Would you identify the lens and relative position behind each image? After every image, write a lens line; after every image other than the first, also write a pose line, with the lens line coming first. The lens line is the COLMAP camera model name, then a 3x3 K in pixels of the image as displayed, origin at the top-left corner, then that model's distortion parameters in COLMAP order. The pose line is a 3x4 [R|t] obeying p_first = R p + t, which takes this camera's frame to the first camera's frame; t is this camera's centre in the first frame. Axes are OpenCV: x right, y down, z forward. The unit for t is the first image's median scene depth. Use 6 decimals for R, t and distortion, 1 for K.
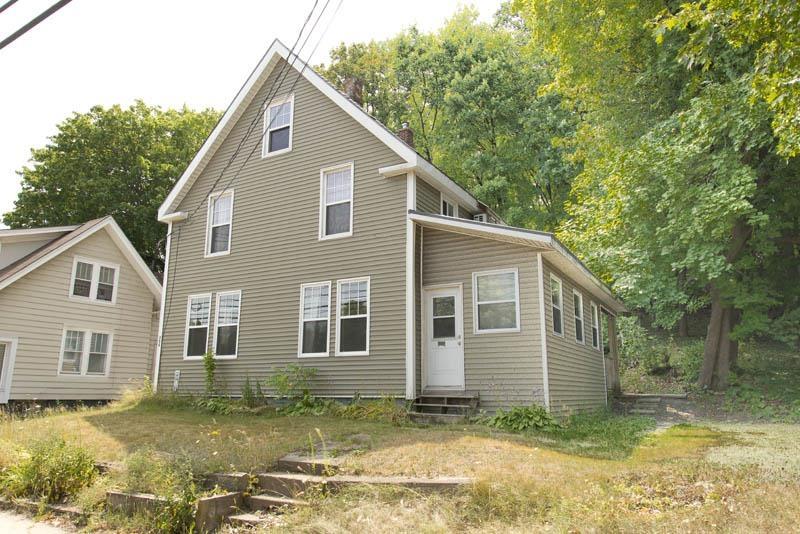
lens RADIAL K [[554.2, 0, 400.7], [0, 554.2, 269.3], [0, 0, 1]] dist [0.010076, -0.001941]
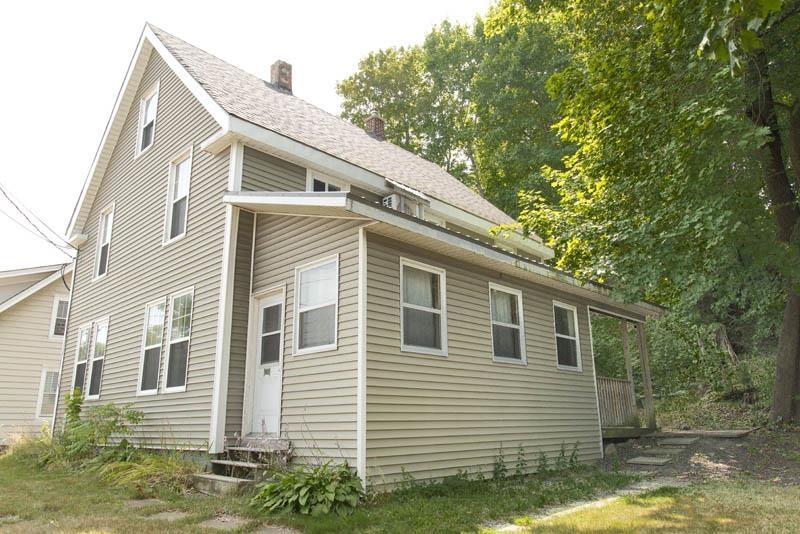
lens RADIAL K [[554.2, 0, 399.4], [0, 554.2, 268.5], [0, 0, 1]] dist [0.010076, -0.001941]
pose [[0.967513, -0.085109, -0.238065, 0.400133], [0.072977, 0.995567, -0.059335, 0.055599], [0.242060, 0.040034, 0.969435, 0.339665]]
